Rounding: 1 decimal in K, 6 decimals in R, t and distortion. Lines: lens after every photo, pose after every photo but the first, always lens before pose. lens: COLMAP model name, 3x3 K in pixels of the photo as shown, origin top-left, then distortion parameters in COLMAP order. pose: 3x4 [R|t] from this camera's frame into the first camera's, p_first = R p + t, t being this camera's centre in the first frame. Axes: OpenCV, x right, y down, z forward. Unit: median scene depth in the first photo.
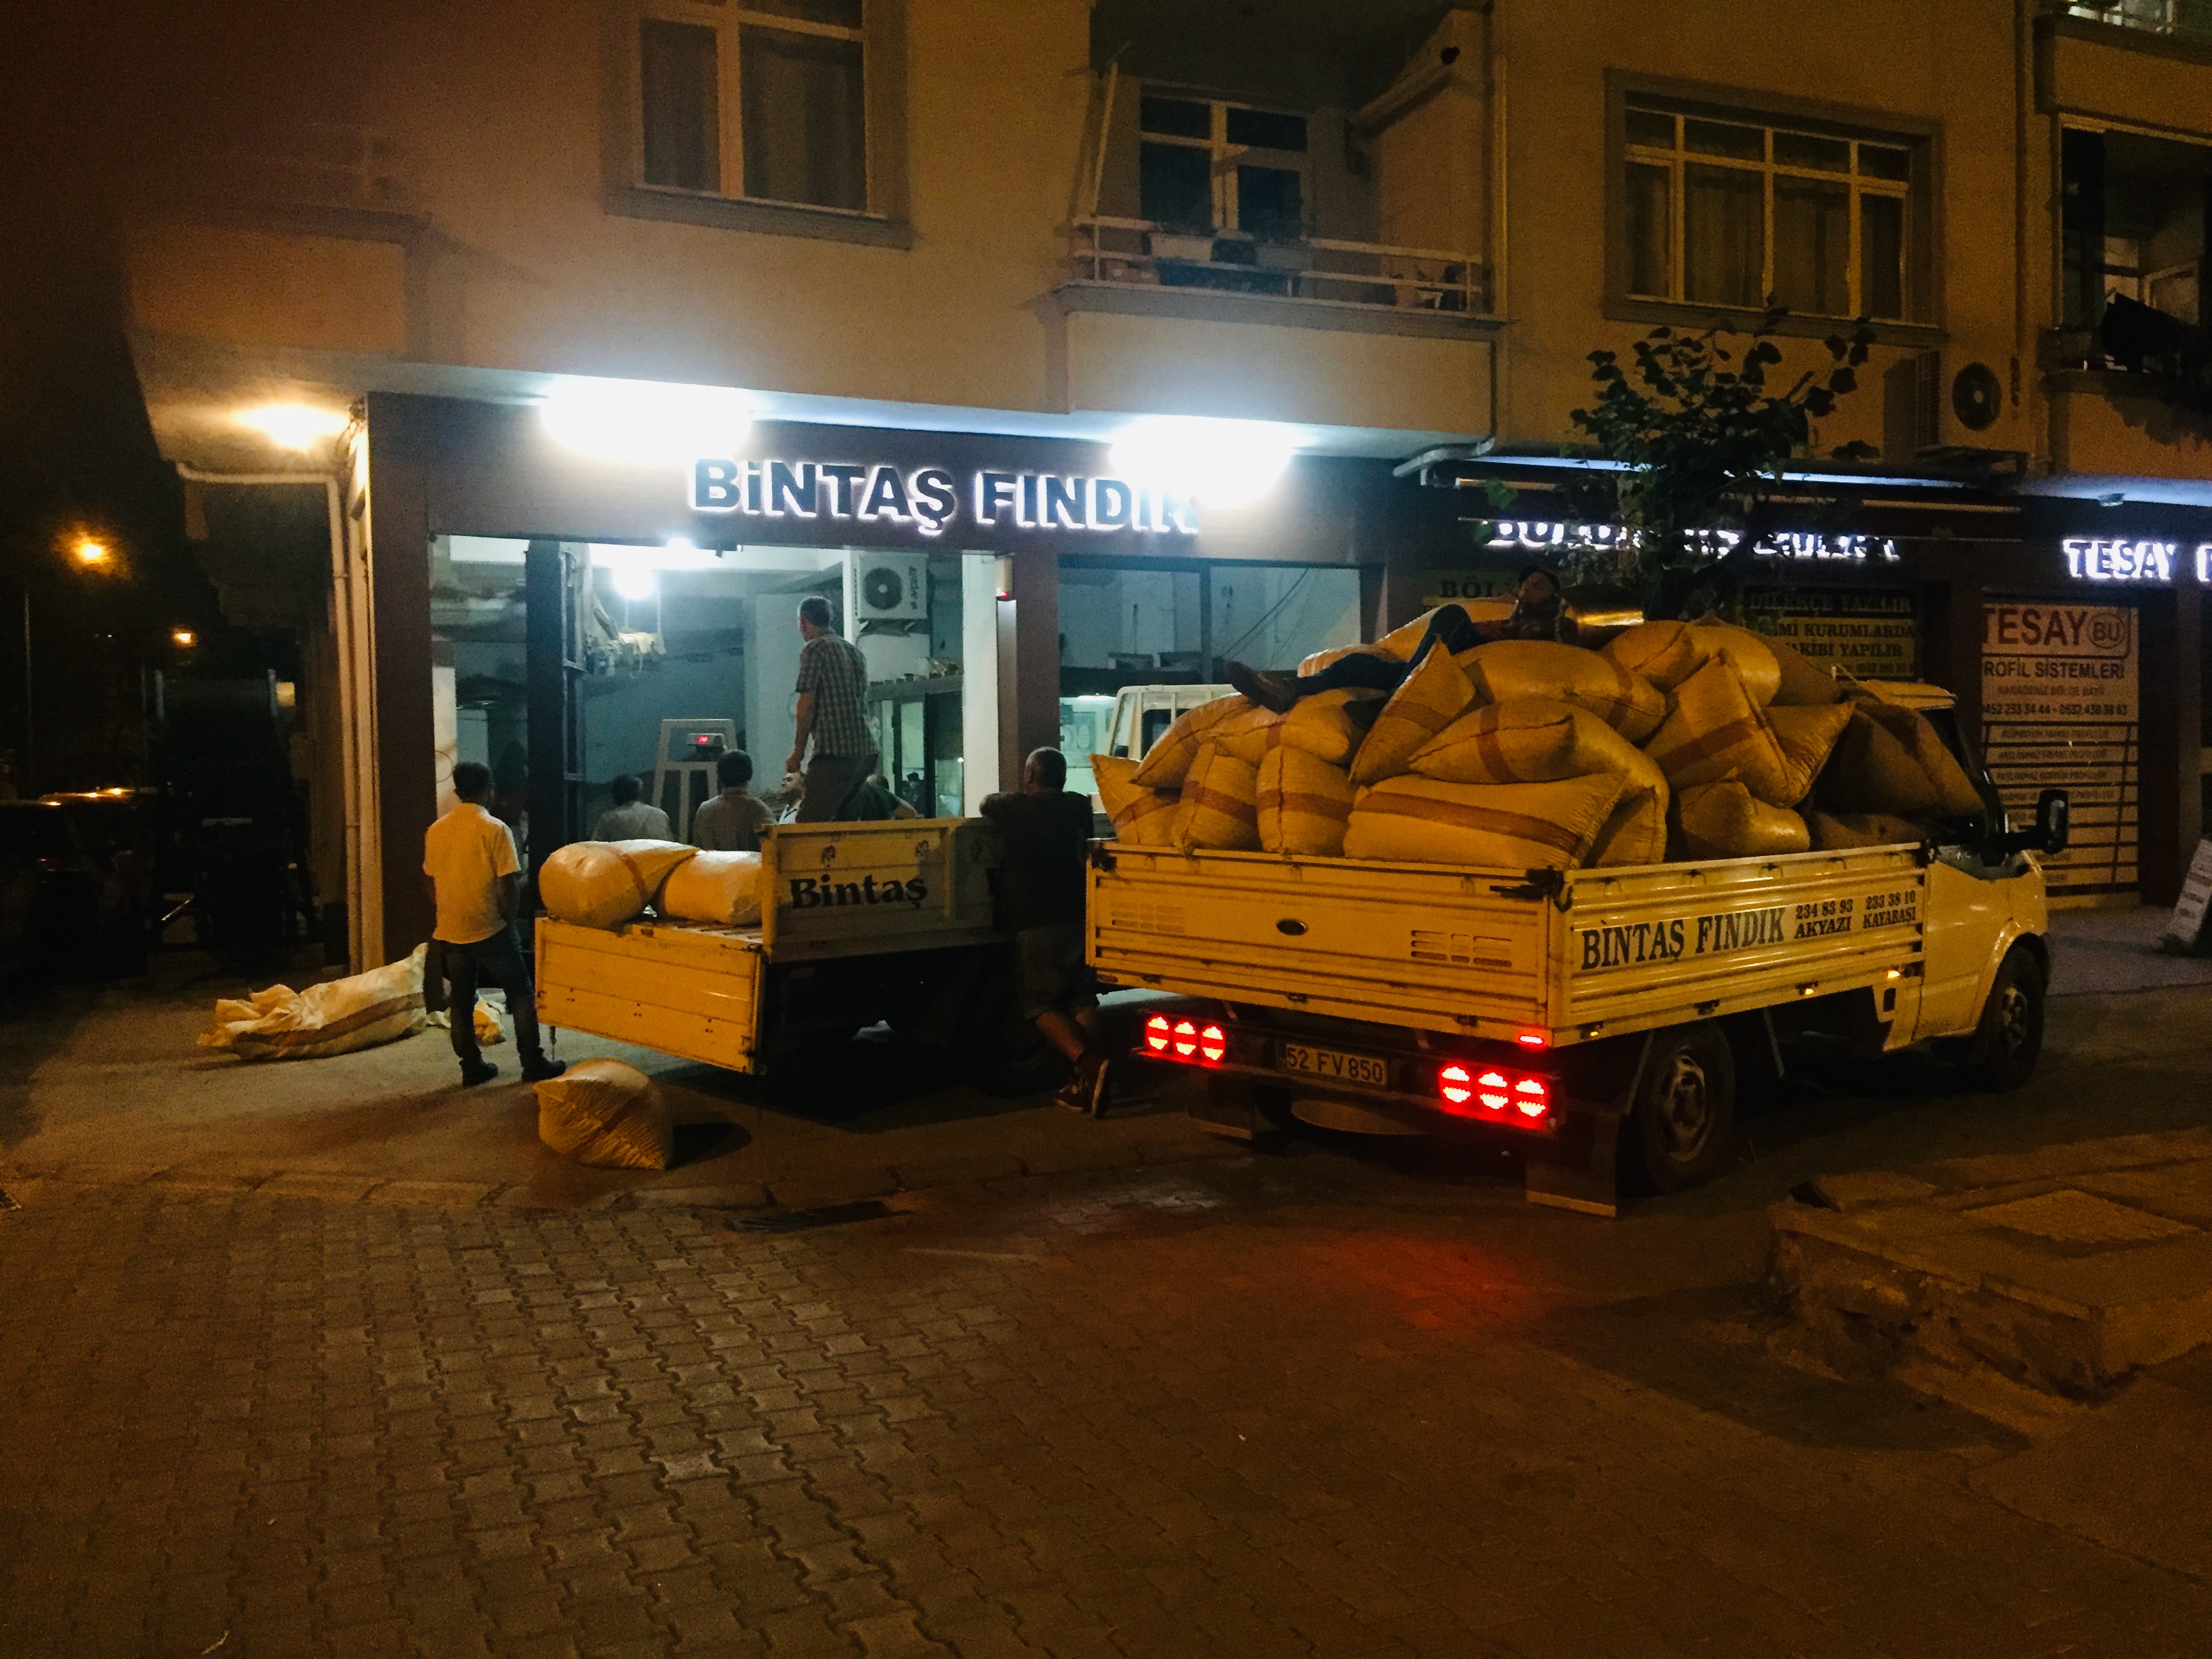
lens RADIAL K [[1893.1, 0, 1110.2], [0, 1893.1, 836.5], [0, 0, 1]] dist [0.067772, -0.117083]
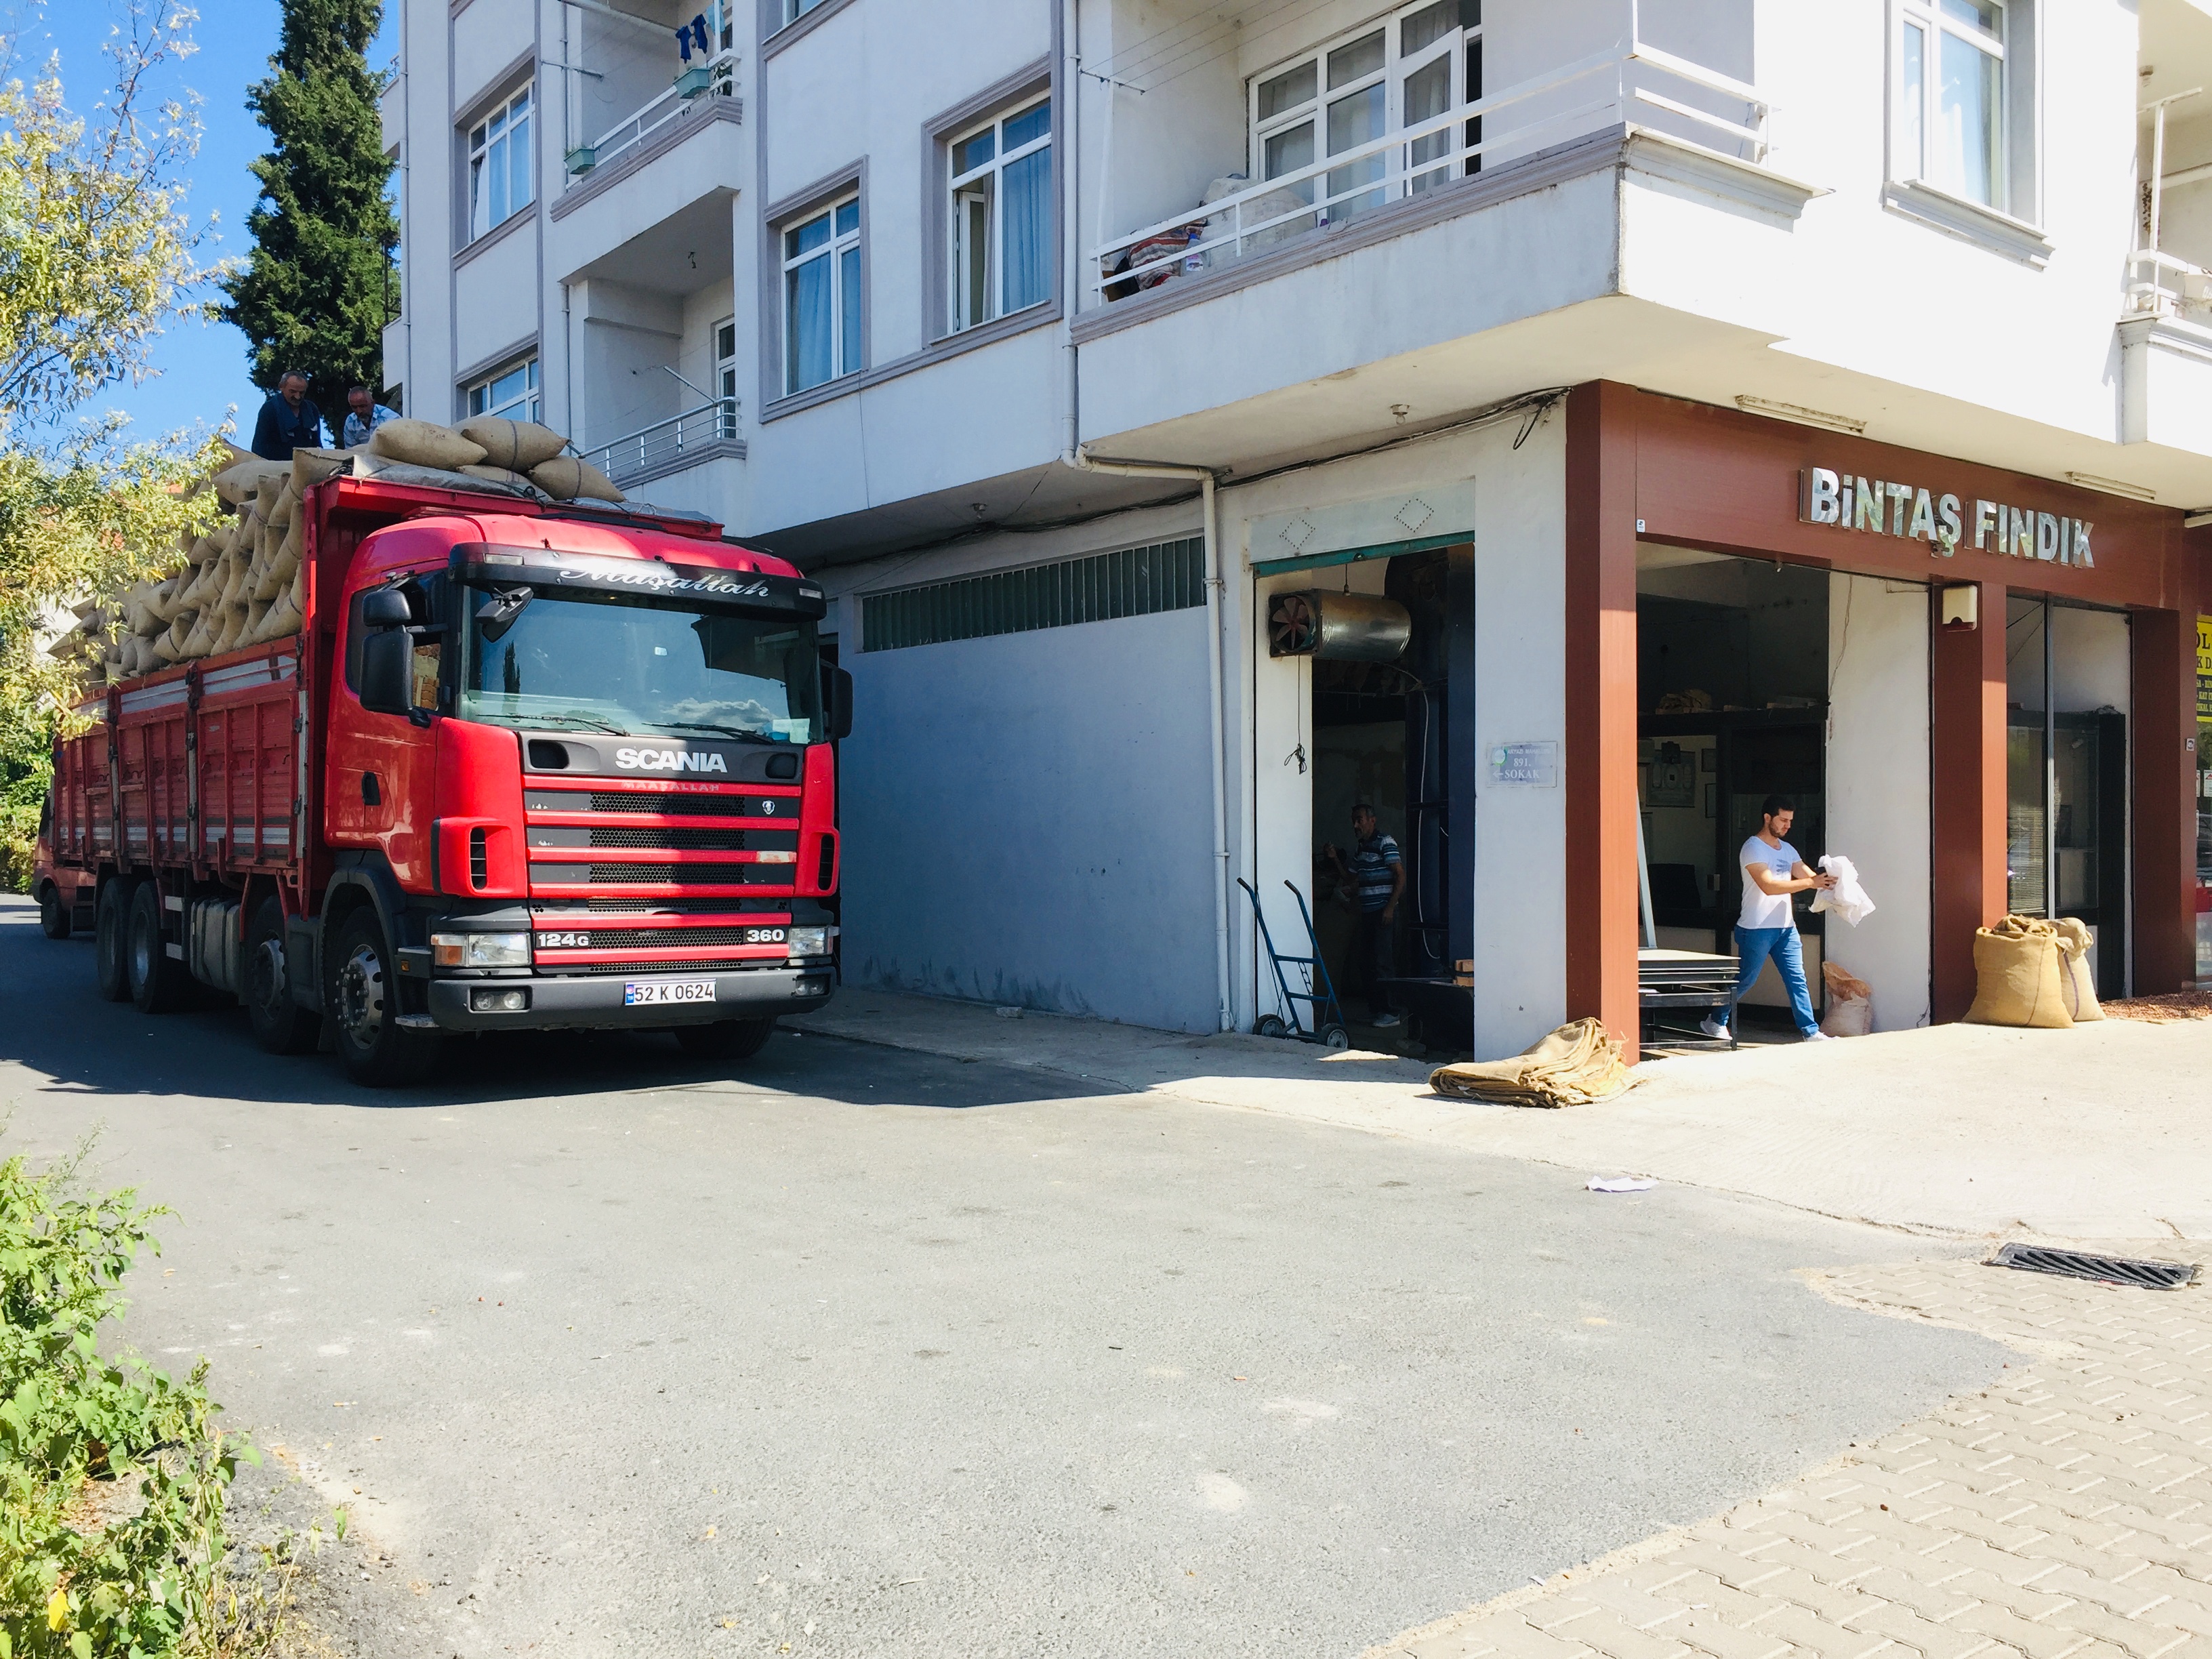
lens RADIAL K [[1893.1, 0, 1110.2], [0, 1893.1, 836.5], [0, 0, 1]] dist [0.067772, -0.117083]
pose [[0.972521, 0.015614, 0.232291, -0.728939], [-0.006973, 0.999254, -0.037972, 0.023352], [-0.232711, 0.035309, 0.971905, 0.148693]]
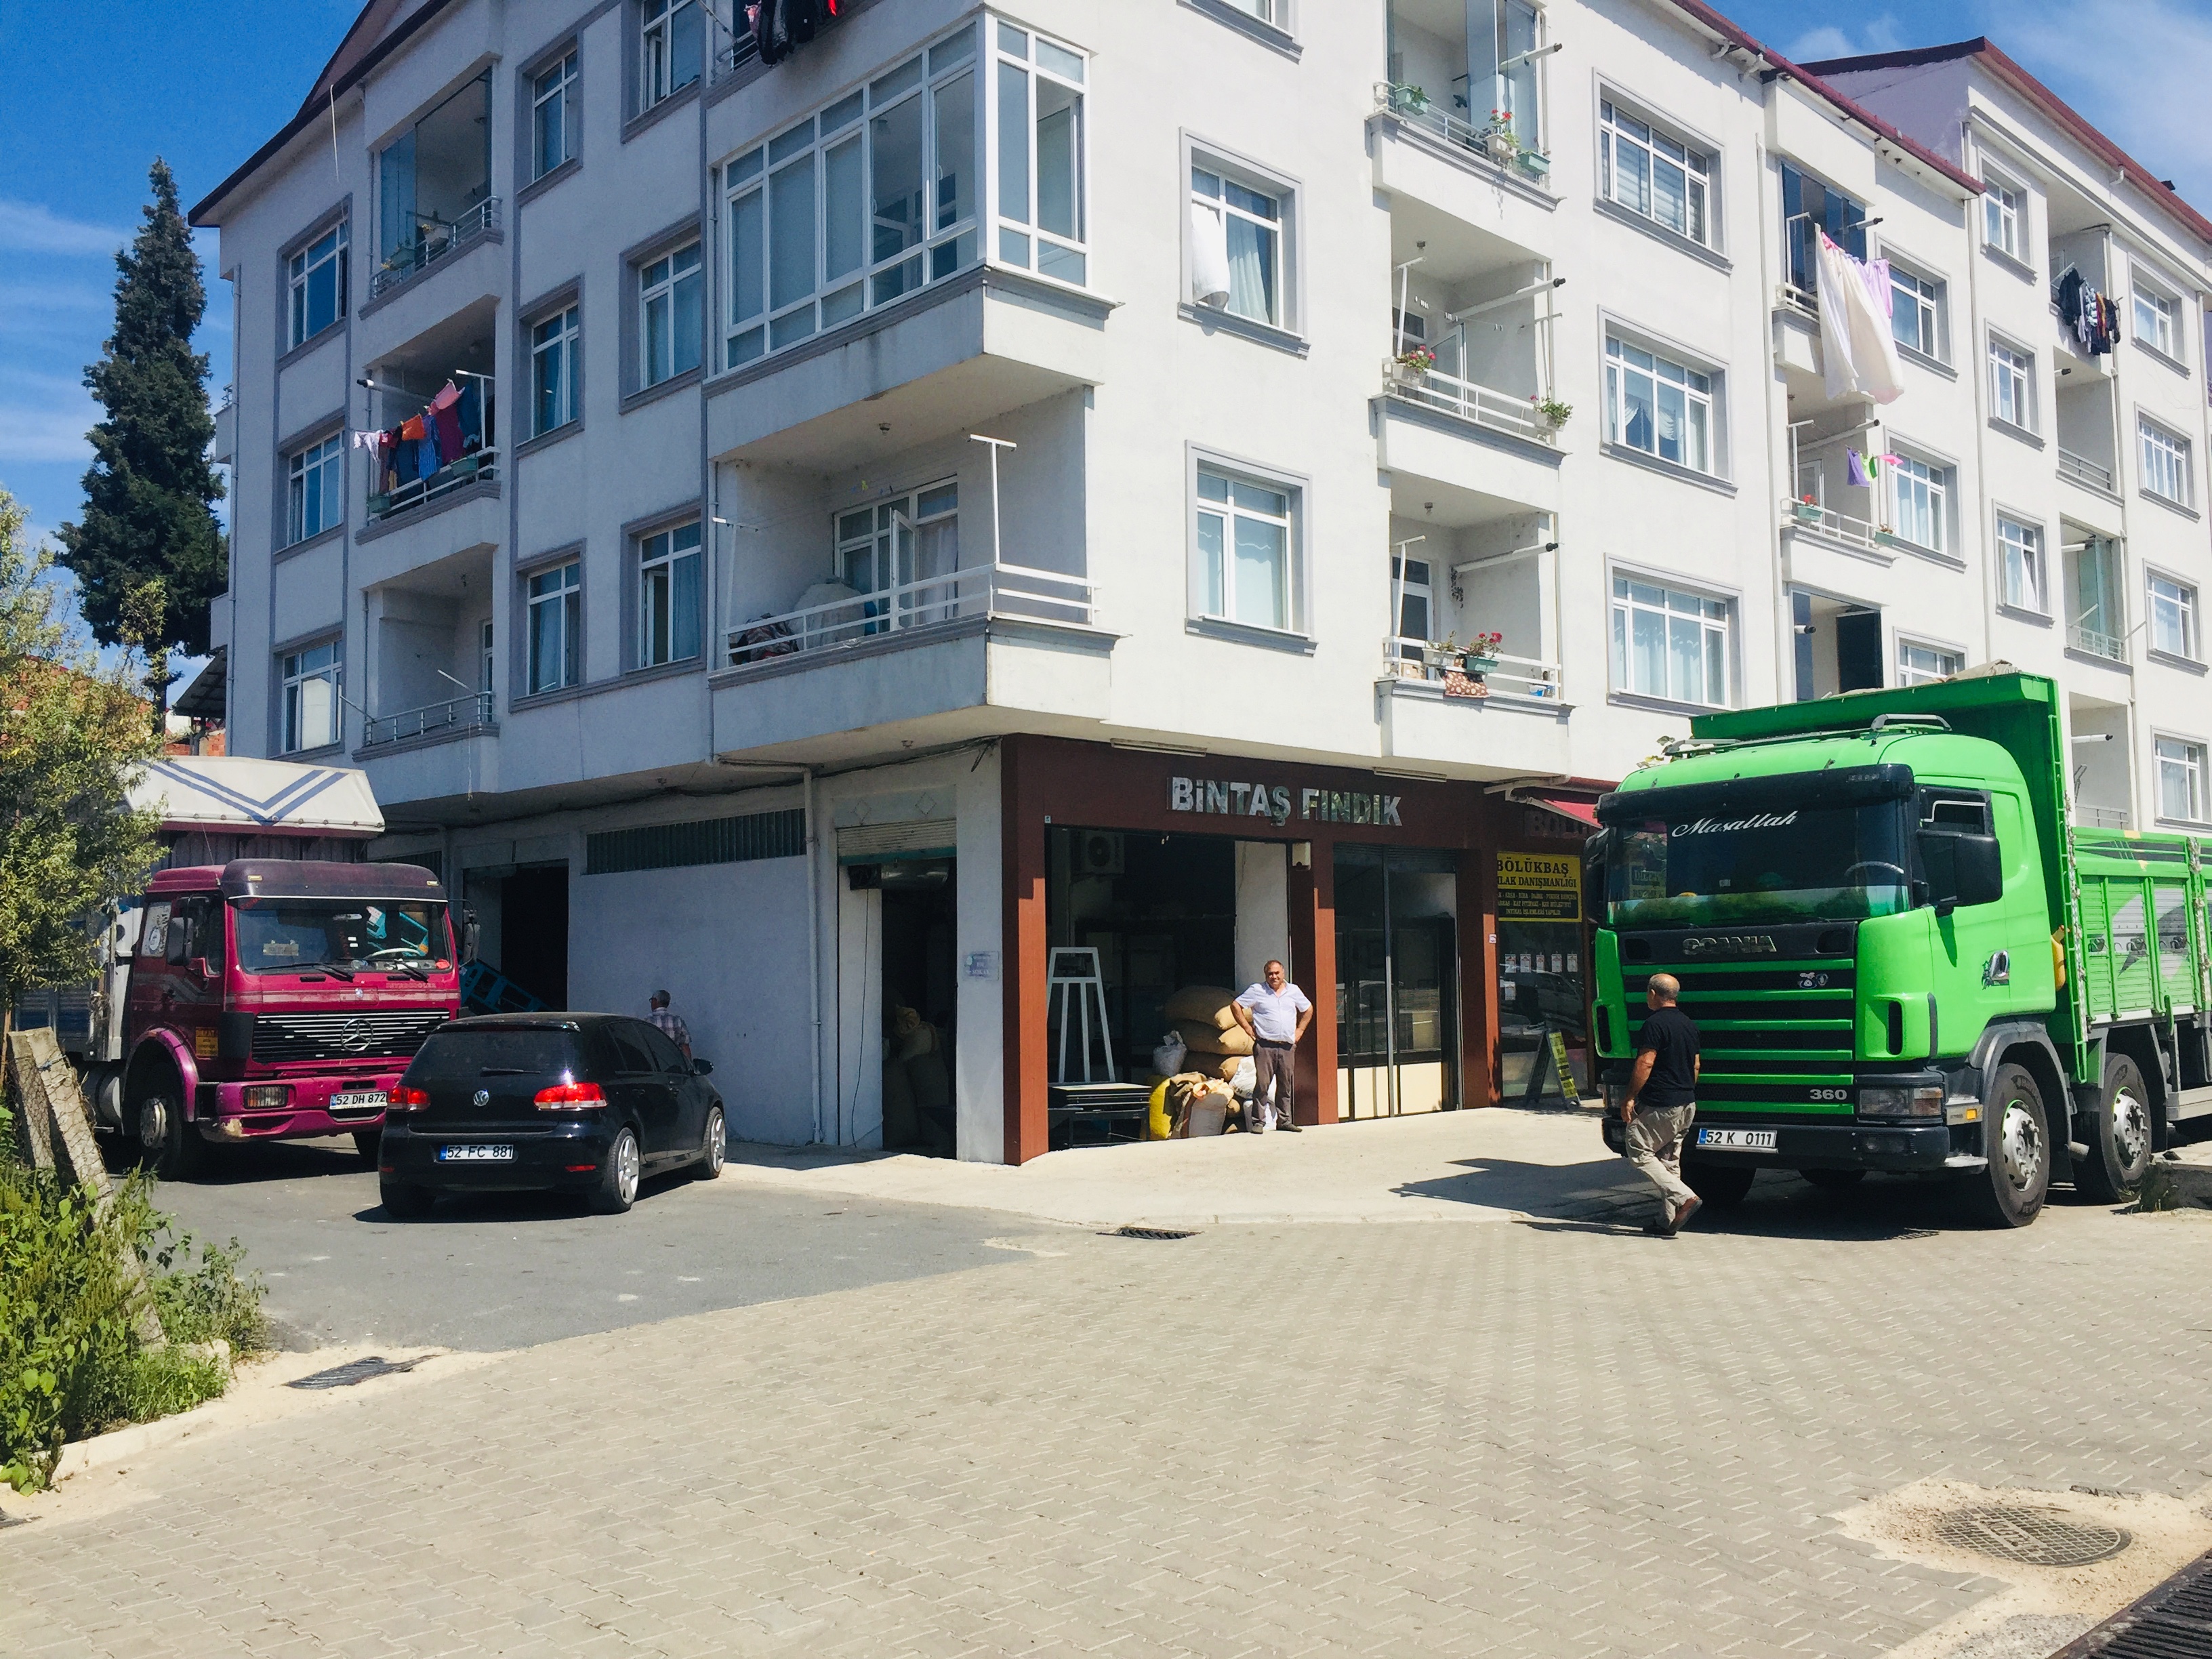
lens RADIAL K [[1888.0, 0, 1106.0], [0, 1888.0, 829.5], [0, 0, 1]] dist [0.041796, -0.019175]
pose [[0.944953, 0.032974, 0.325540, -0.711835], [0.006977, 0.992652, -0.120799, 0.024801], [-0.327131, 0.116421, 0.937780, -0.374555]]
